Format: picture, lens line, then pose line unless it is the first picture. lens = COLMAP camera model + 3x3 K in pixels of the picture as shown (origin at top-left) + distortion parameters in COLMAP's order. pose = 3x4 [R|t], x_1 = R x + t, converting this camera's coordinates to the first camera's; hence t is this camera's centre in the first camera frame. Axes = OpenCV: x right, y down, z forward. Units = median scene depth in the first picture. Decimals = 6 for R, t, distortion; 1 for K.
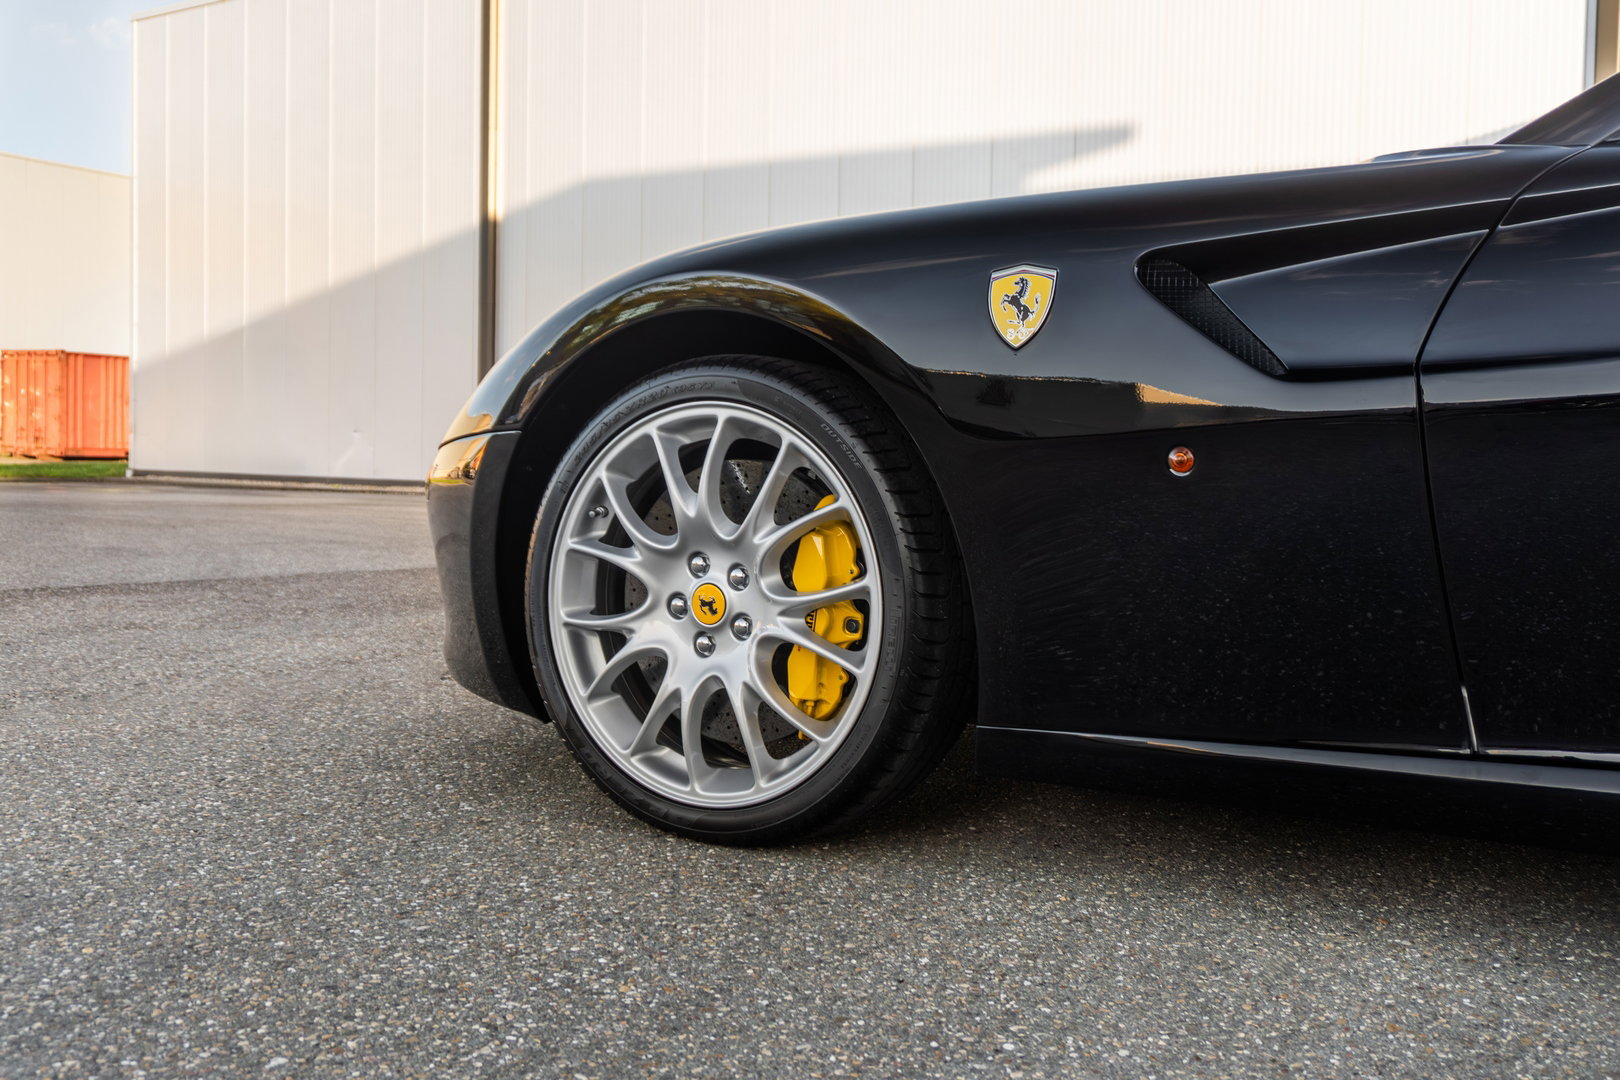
lens RADIAL K [[1508.6, 0, 802.5], [0, 1508.6, 537.7], [0, 0, 1]] dist [-0.029280, 0.000000]
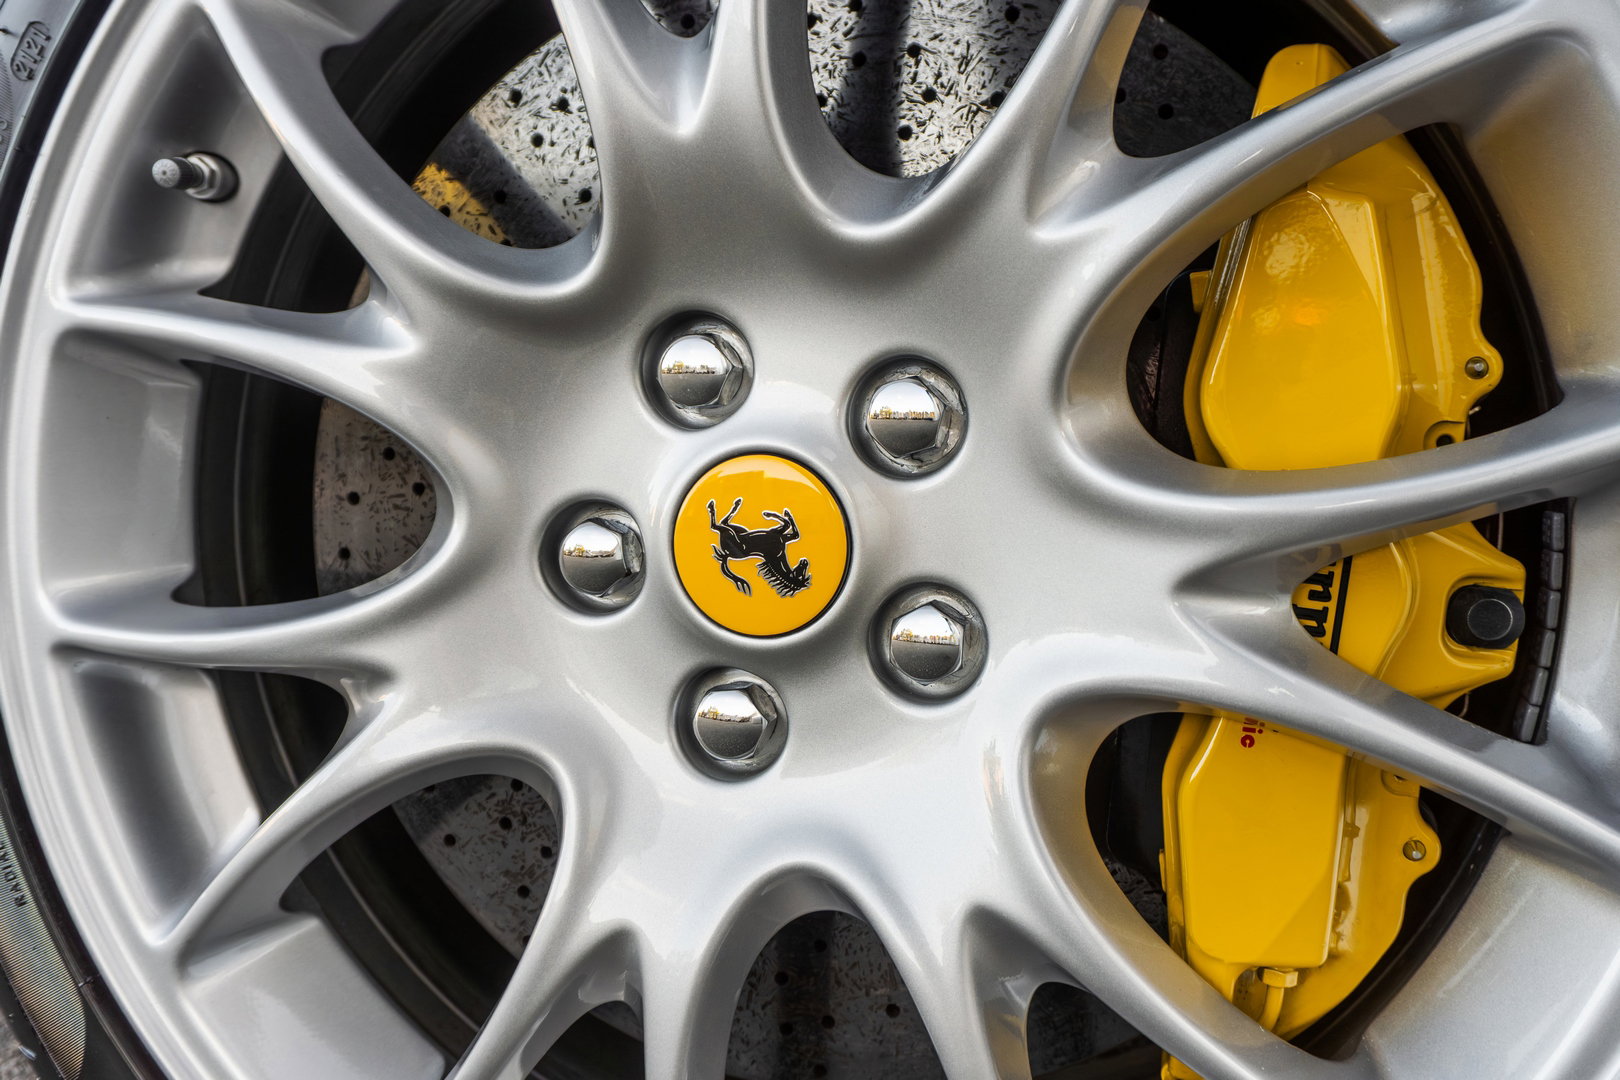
lens RADIAL K [[1428.6, 0, 817.5], [0, 1428.6, 528.8], [0, 0, 1]] dist [-0.035103, 0.014079]
pose [[0.954532, -0.030999, 0.296494, -0.116417], [0.017932, 0.998748, 0.046694, 0.032280], [-0.297570, -0.039254, 0.953893, 0.801529]]
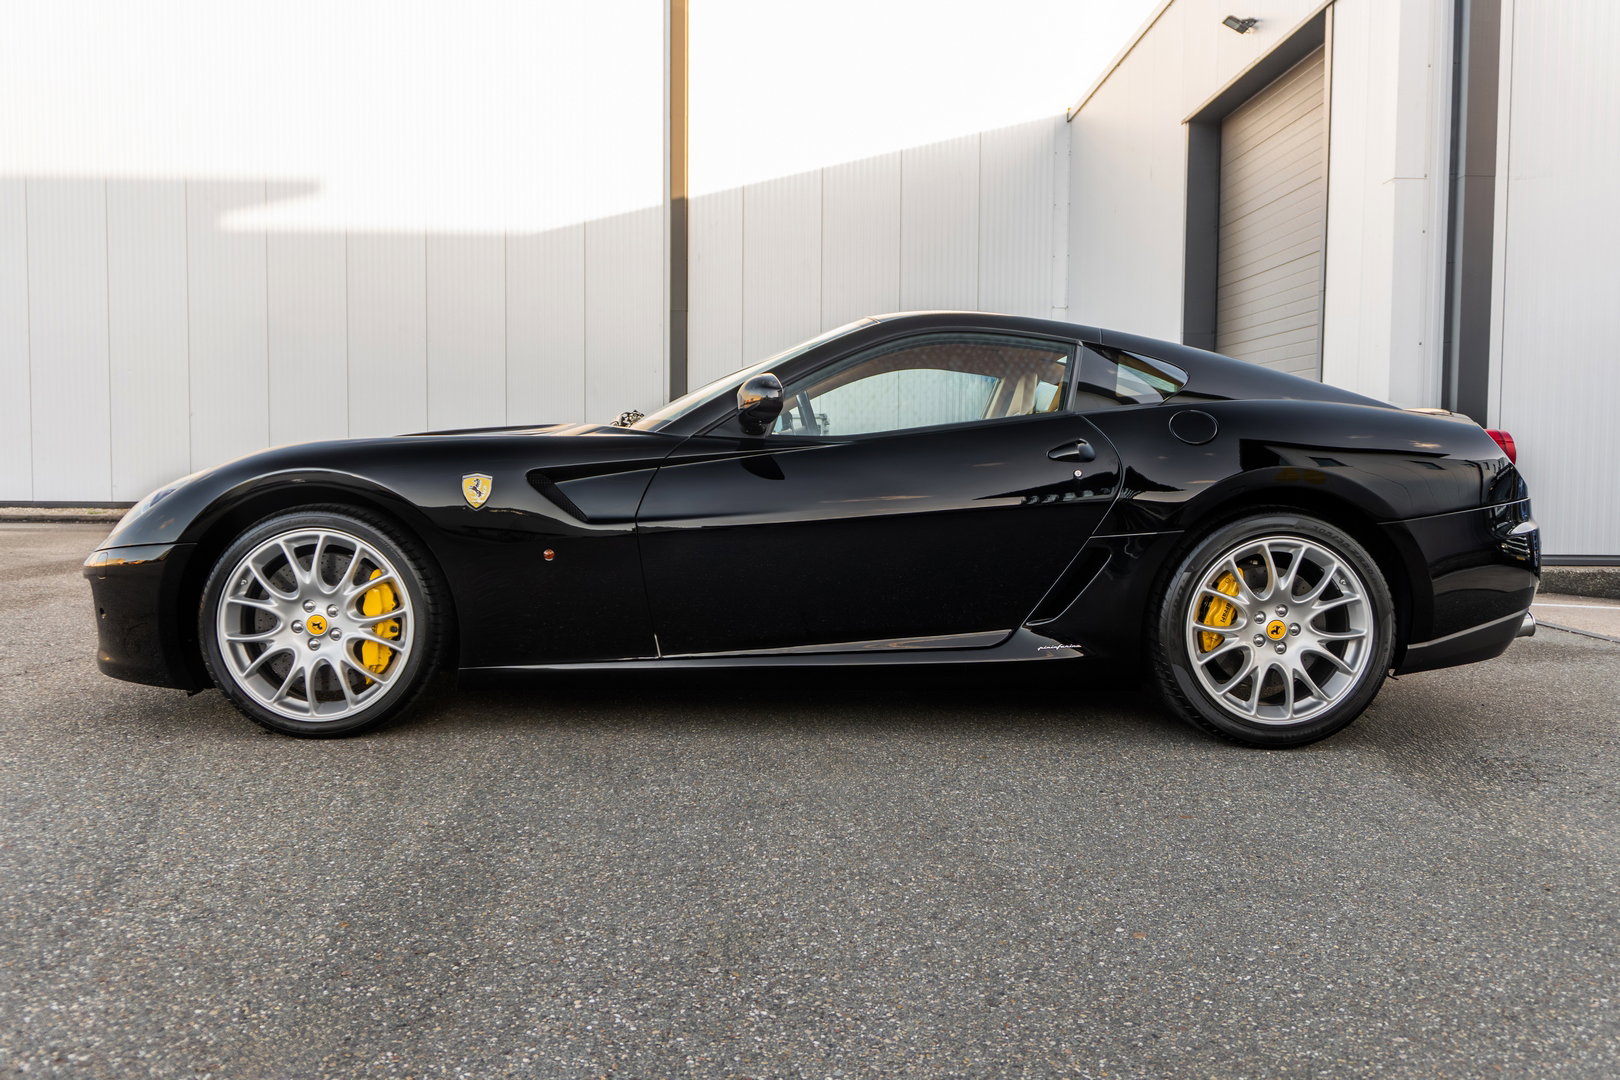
lens RADIAL K [[1392.4, 0, 807.3], [0, 1392.4, 532.8], [0, 0, 1]] dist [-0.000088, 0.000064]
pose [[0.834377, -0.046912, 0.549195, -0.549257], [0.036111, 0.998883, 0.030462, -0.117390], [-0.550010, -0.005584, 0.835139, -0.980290]]
